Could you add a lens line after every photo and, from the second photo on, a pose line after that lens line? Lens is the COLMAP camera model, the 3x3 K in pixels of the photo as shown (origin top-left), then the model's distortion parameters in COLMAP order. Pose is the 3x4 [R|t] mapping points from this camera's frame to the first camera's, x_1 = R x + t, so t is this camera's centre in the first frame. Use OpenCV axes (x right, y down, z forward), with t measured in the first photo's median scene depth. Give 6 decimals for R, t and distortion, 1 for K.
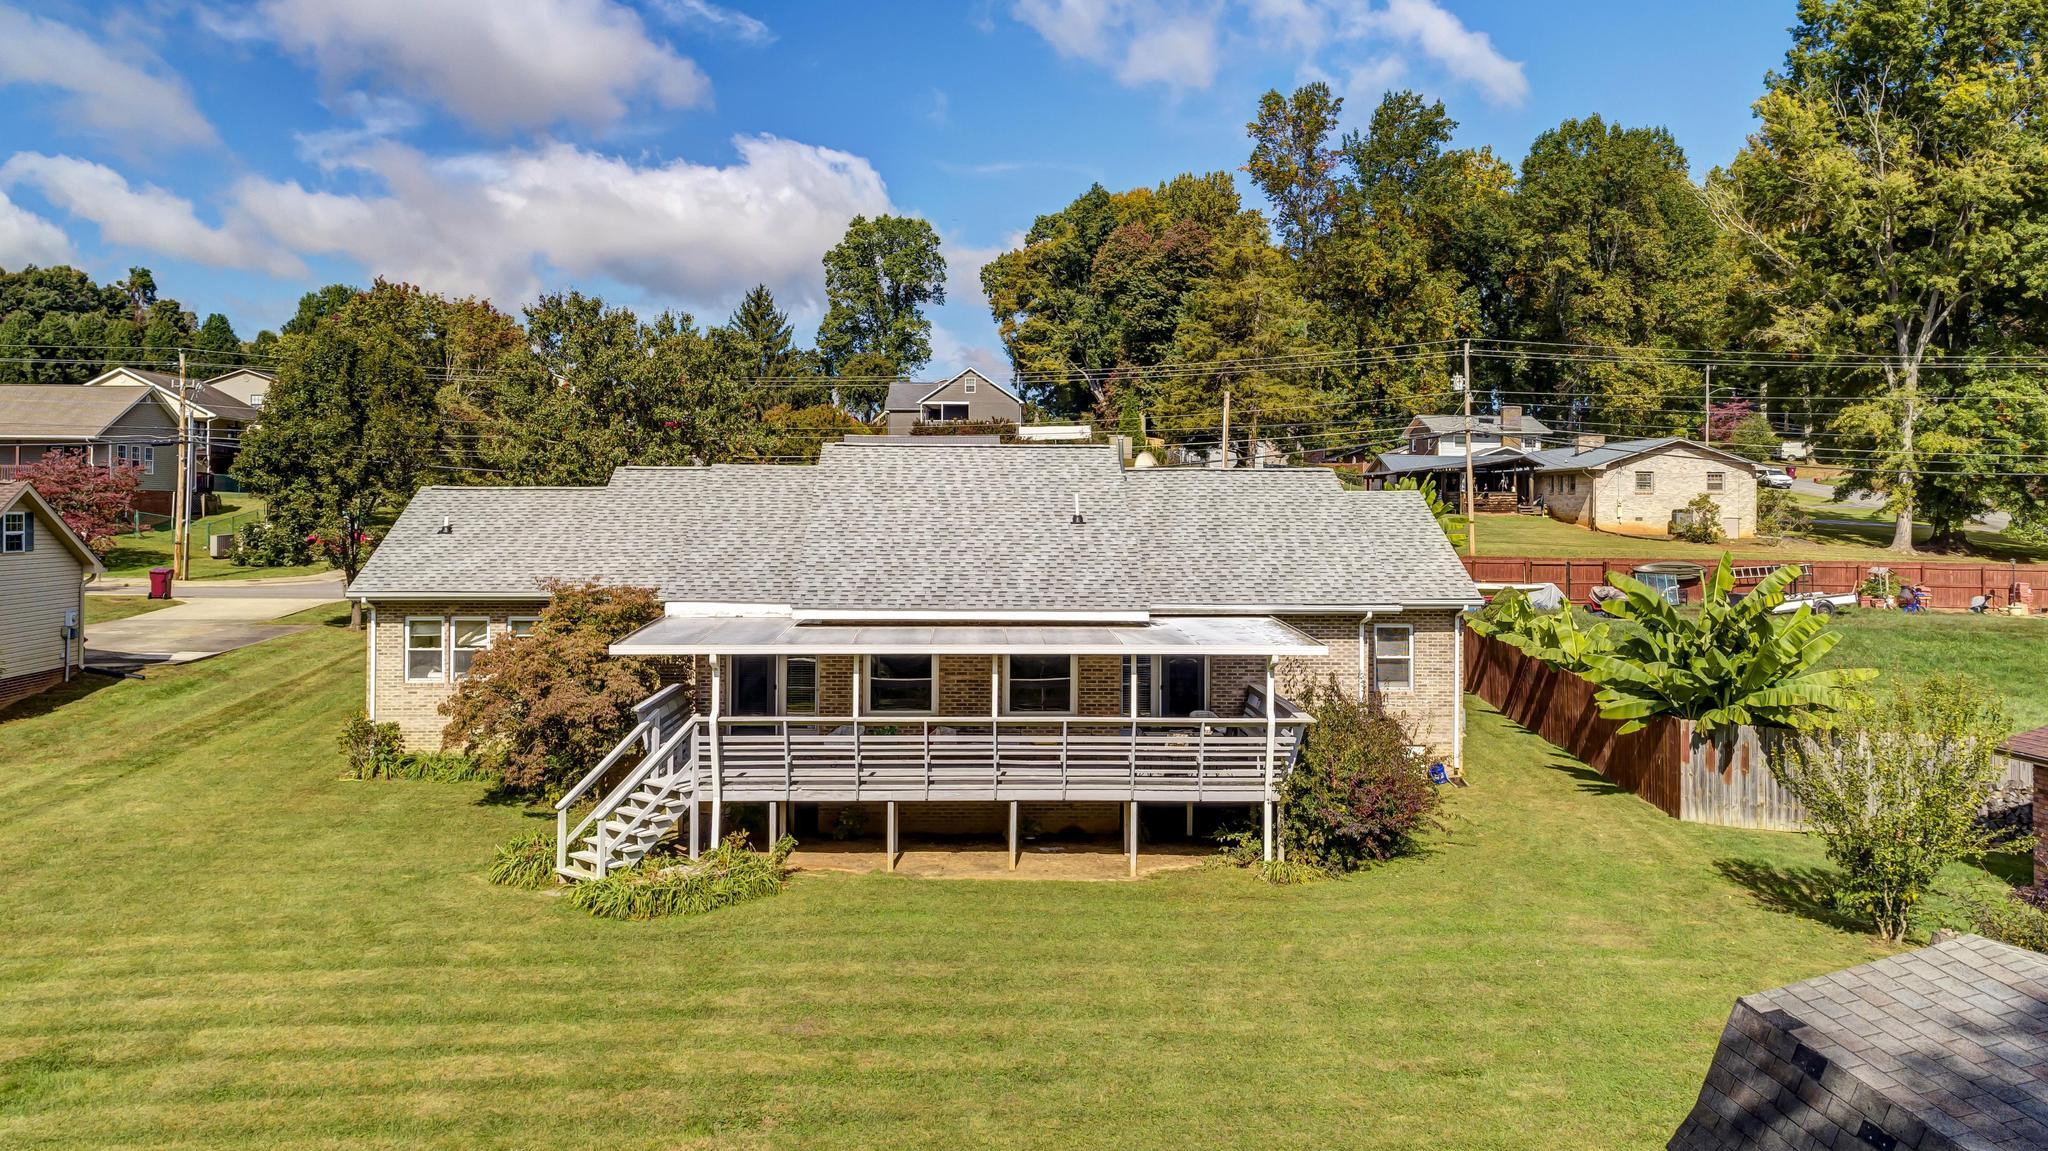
lens RADIAL K [[1388.5, 0, 1024.0], [0, 1388.5, 575.5], [0, 0, 1]] dist [0.026941, -0.001503]
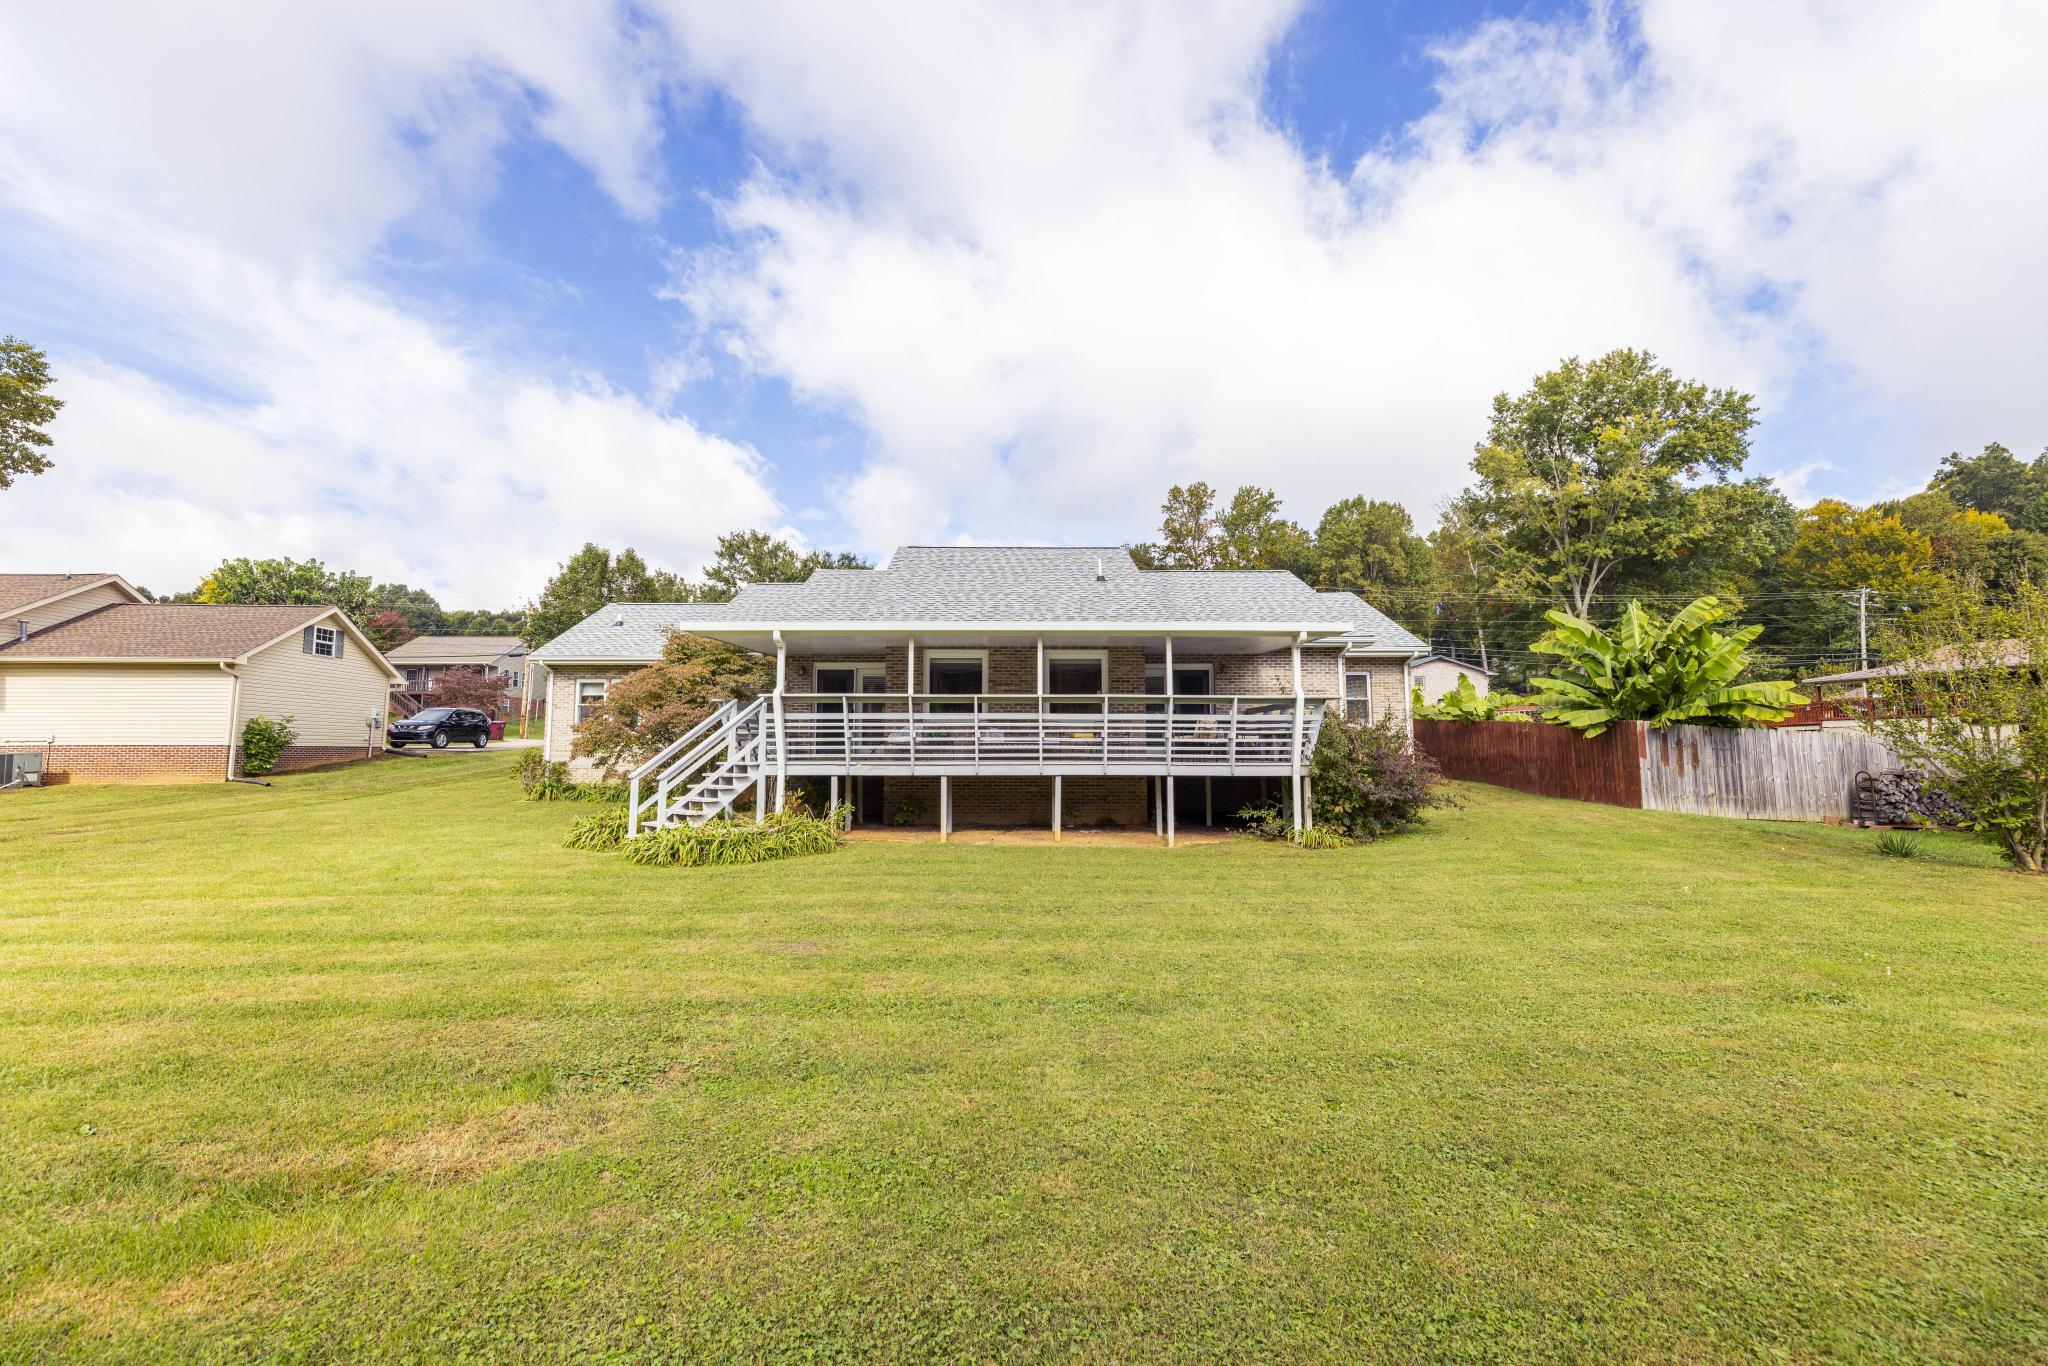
lens RADIAL K [[834.7, 0, 1019.2], [0, 834.7, 676.1], [0, 0, 1]] dist [0.000598, -0.000132]
pose [[0.999609, -0.011485, -0.025506, -0.020396], [0.009289, 0.996373, -0.084589, 0.140191], [0.026385, 0.084319, 0.996089, 0.352170]]
